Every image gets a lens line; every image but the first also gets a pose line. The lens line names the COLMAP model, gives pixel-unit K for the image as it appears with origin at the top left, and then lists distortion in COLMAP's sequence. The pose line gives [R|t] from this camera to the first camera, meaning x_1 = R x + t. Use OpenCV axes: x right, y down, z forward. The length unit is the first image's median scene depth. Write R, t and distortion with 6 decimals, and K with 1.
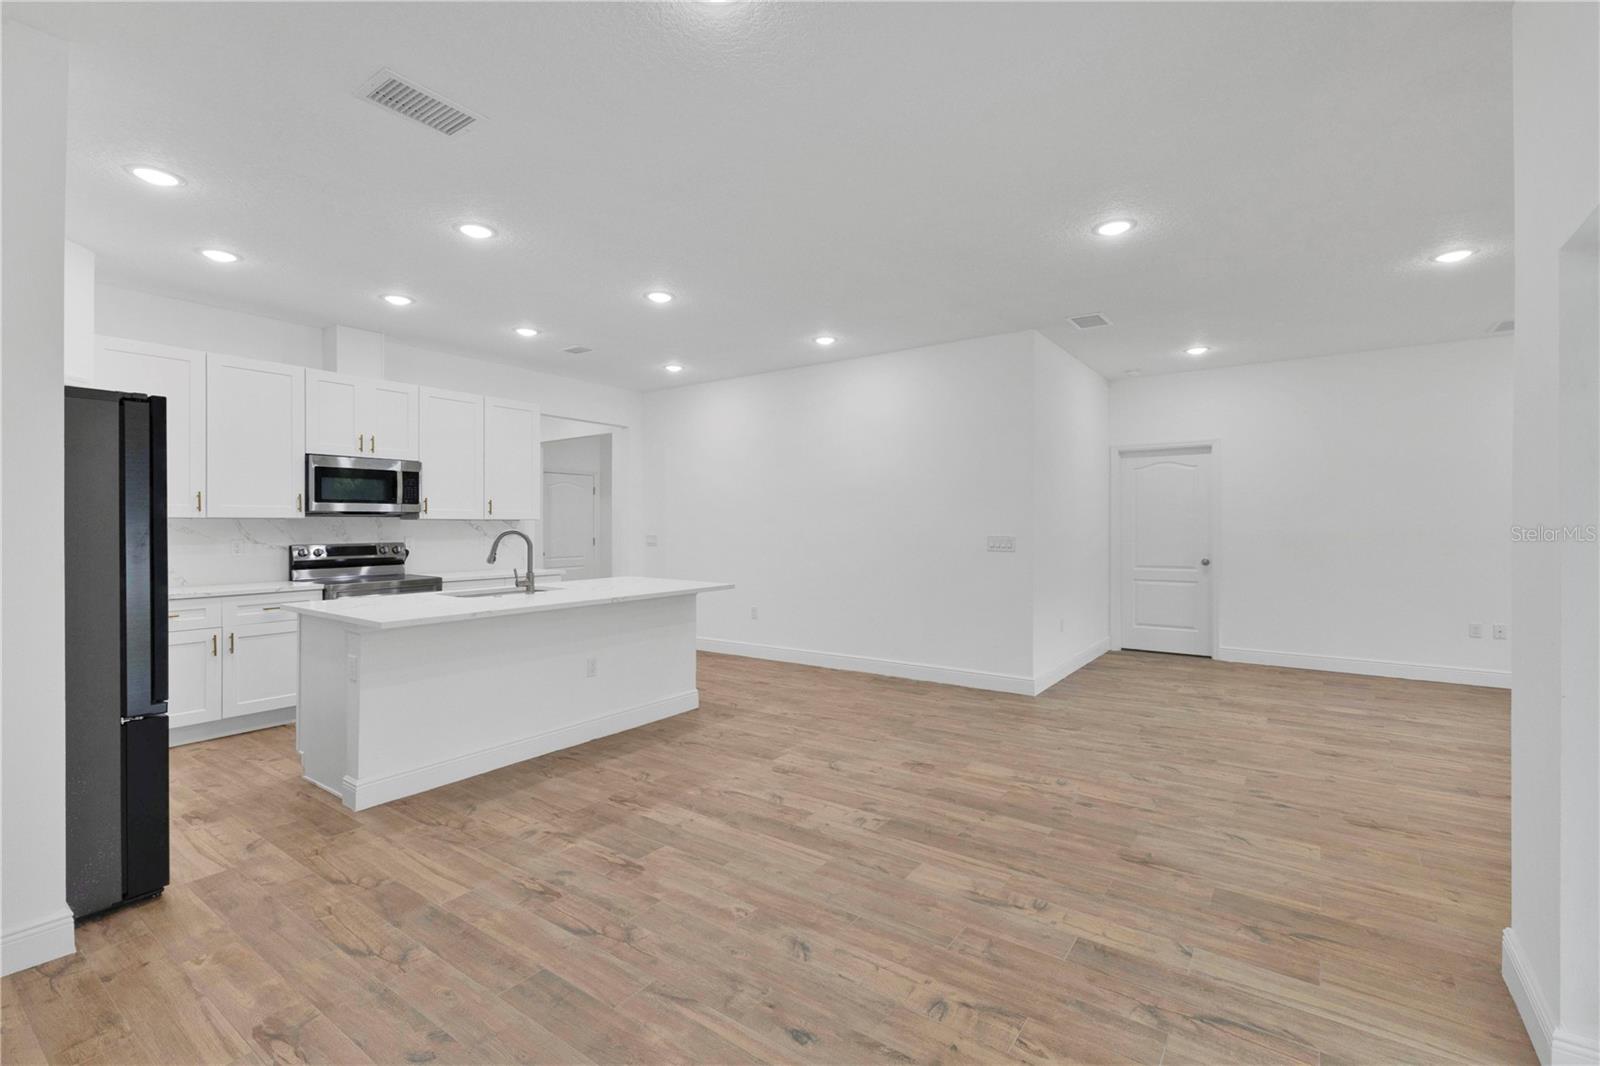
lens RADIAL K [[695.7, 0, 850.4], [0, 695.7, 525.4], [0, 0, 1]] dist [0.009404, -0.002888]
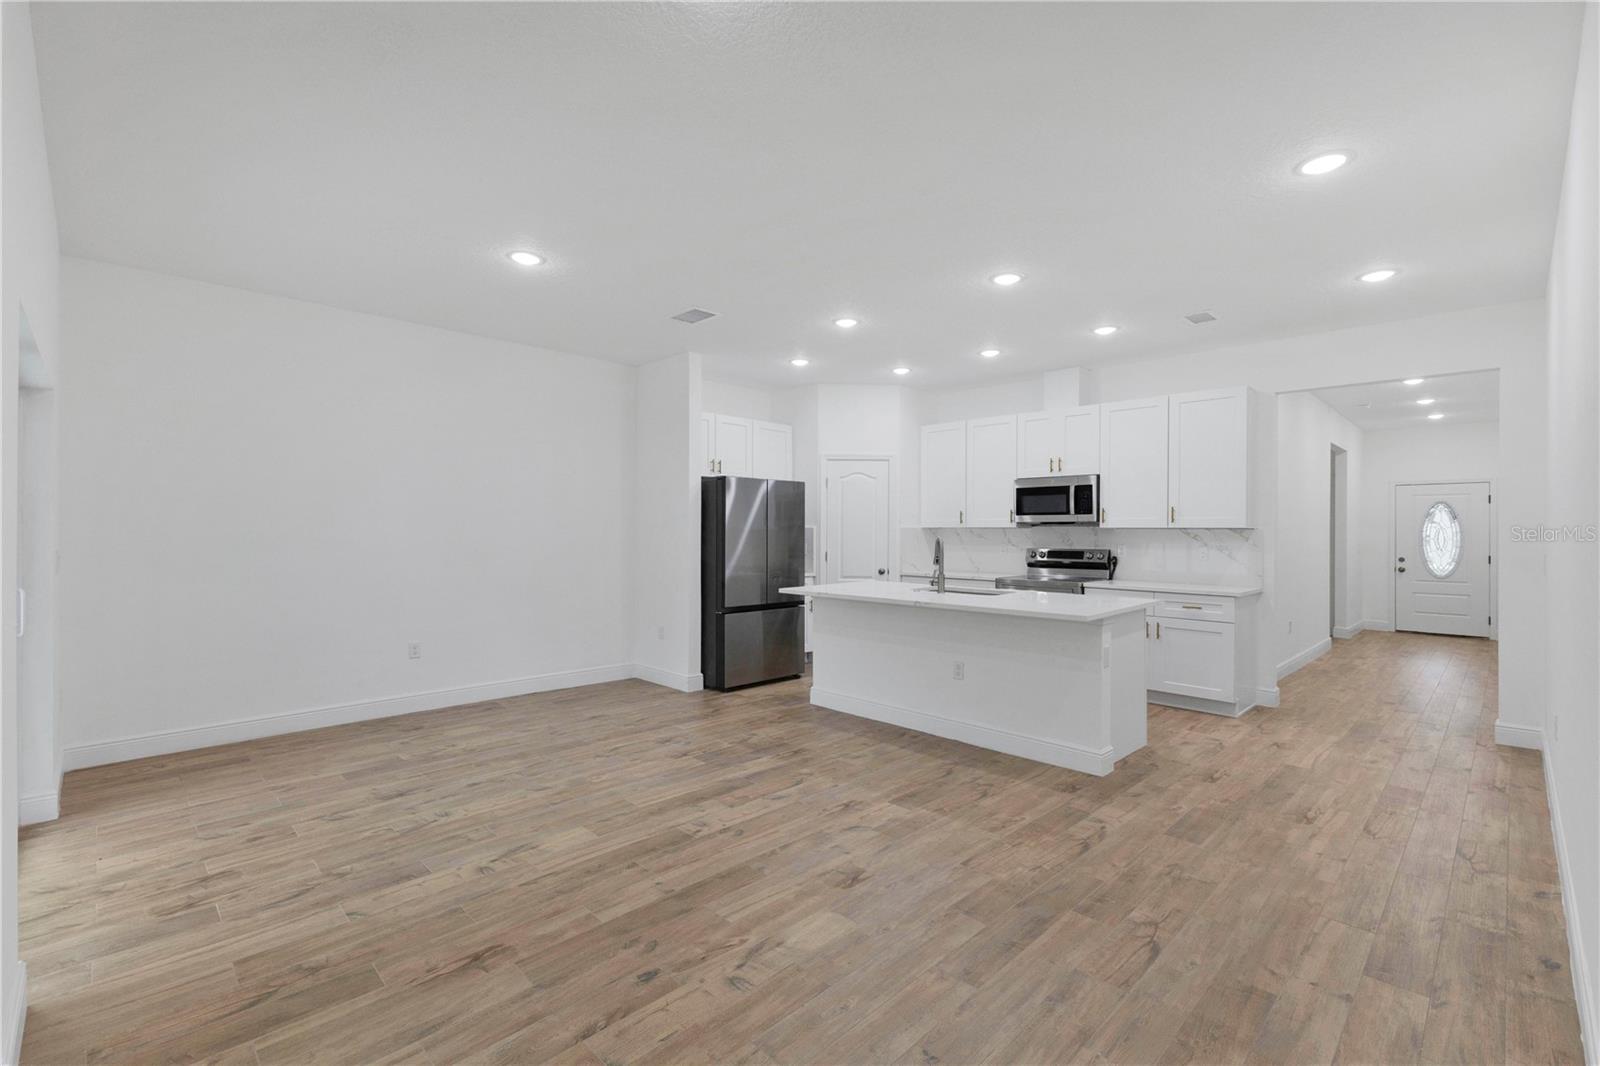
lens RADIAL K [[715.8, 0, 767.5], [0, 715.8, 528.9], [0, 0, 1]] dist [0.015109, -0.002476]
pose [[-0.237866, -0.000441, -0.971298, 0.789450], [-0.004443, 0.999990, 0.000634, -0.008396], [0.971288, 0.004467, -0.237866, 1.045162]]
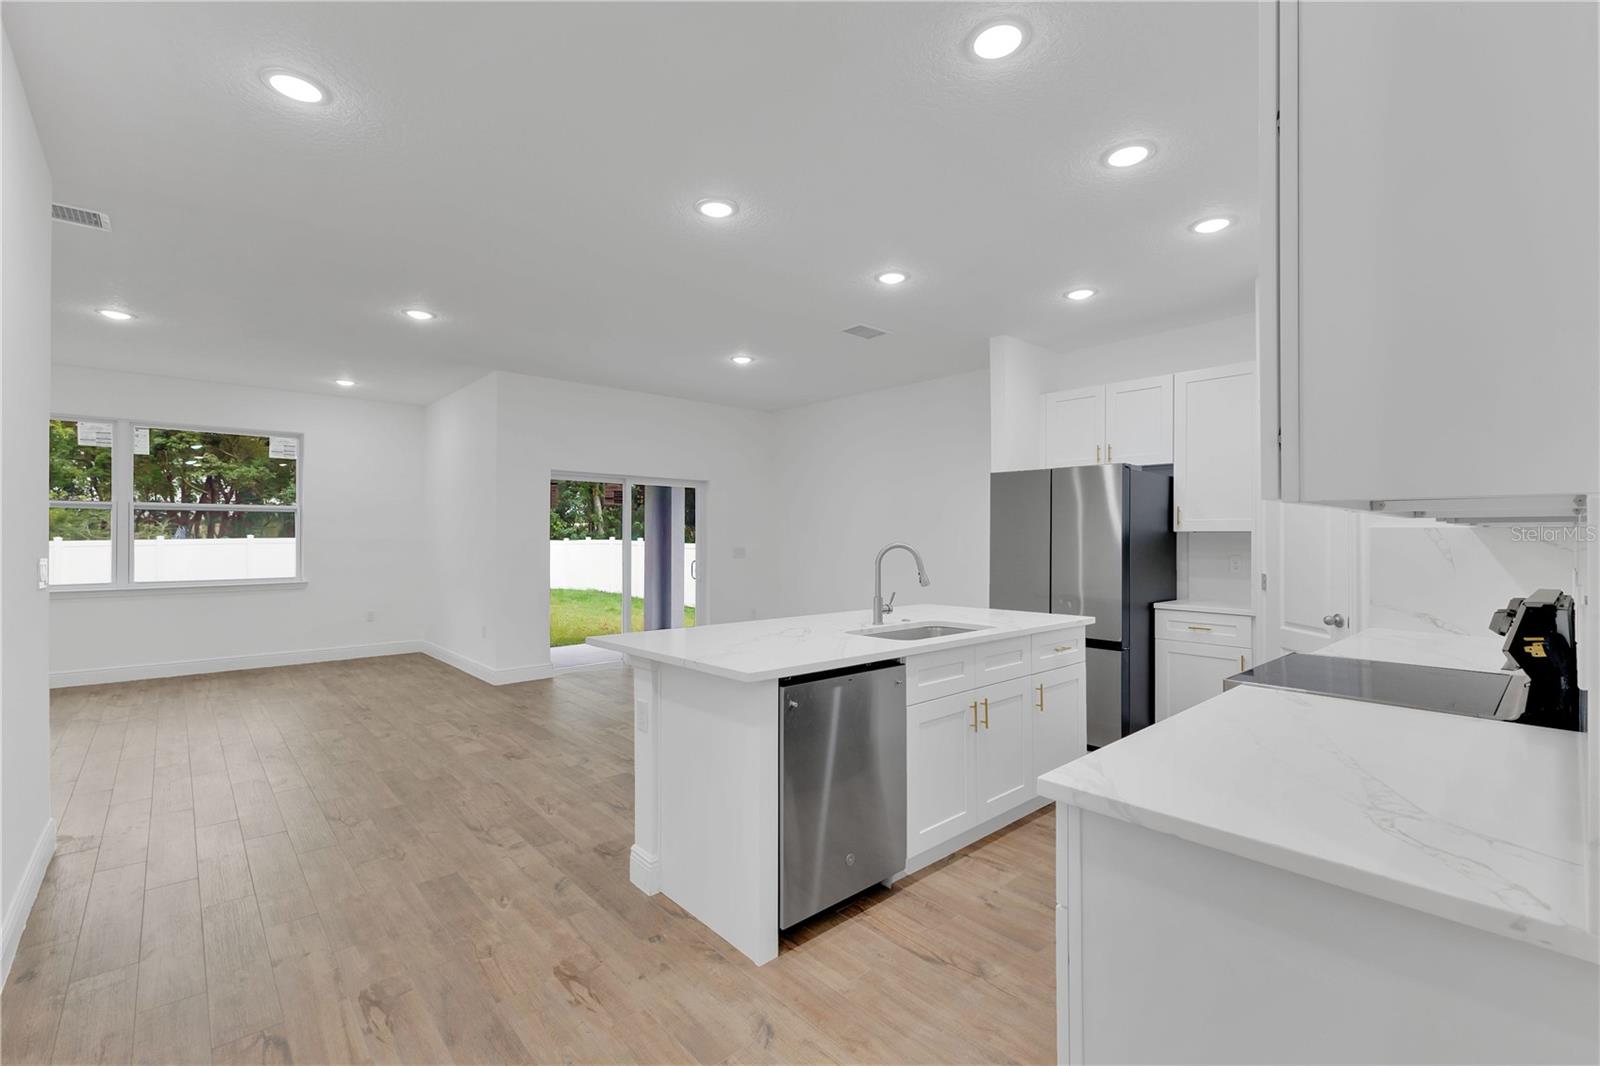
lens RADIAL K [[695.7, 0, 804.1], [0, 695.7, 529.5], [0, 0, 1]] dist [0.009404, -0.002888]
pose [[-0.962068, 0.002359, 0.272798, -0.616823], [-0.001379, 0.999908, -0.013510, 0.001325], [-0.272805, -0.013374, -0.961976, 1.858977]]
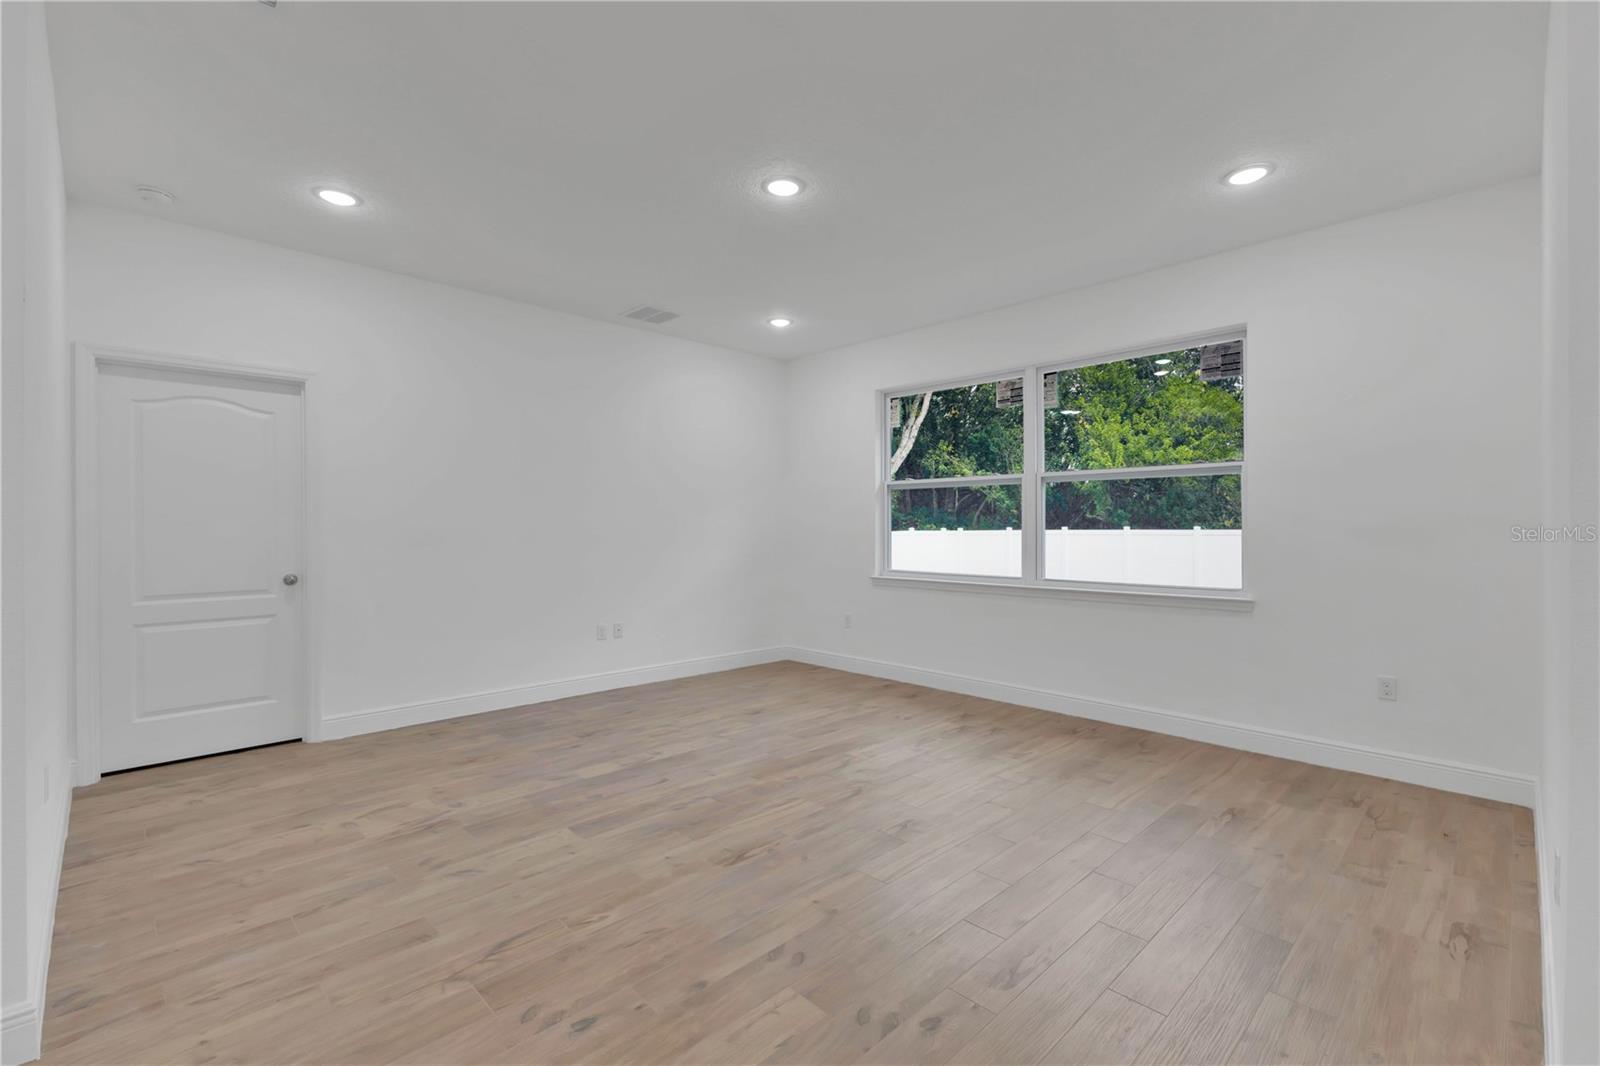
lens RADIAL K [[695.7, 0, 785.7], [0, 695.7, 529.7], [0, 0, 1]] dist [0.009404, -0.002888]
pose [[0.221998, -0.001839, 0.975045, 0.051736], [-0.003736, 0.999989, 0.002736, 0.013292], [-0.975040, -0.004250, 0.221989, 0.825225]]
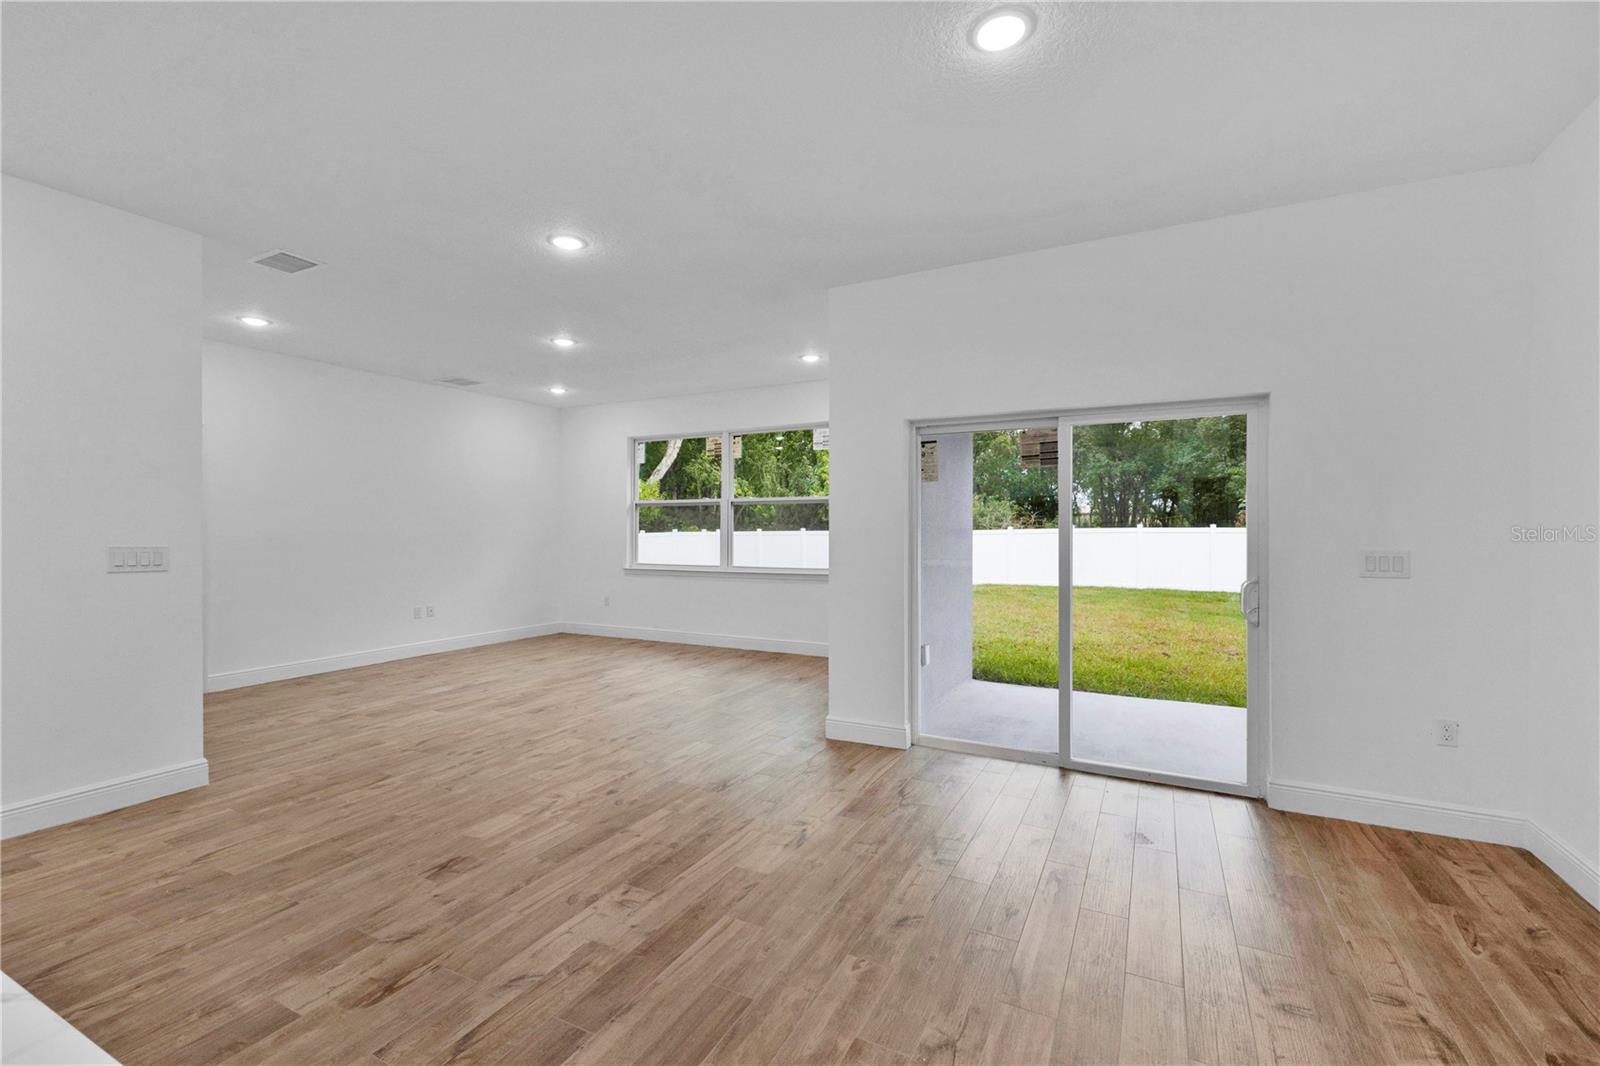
lens RADIAL K [[695.7, 0, 770.0], [0, 695.7, 507.8], [0, 0, 1]] dist [0.009404, -0.002888]
pose [[-0.080210, 0.030560, 0.996309, -0.617490], [0.002194, 0.999533, -0.030482, 0.002548], [-0.996776, -0.000259, -0.080240, 0.701355]]
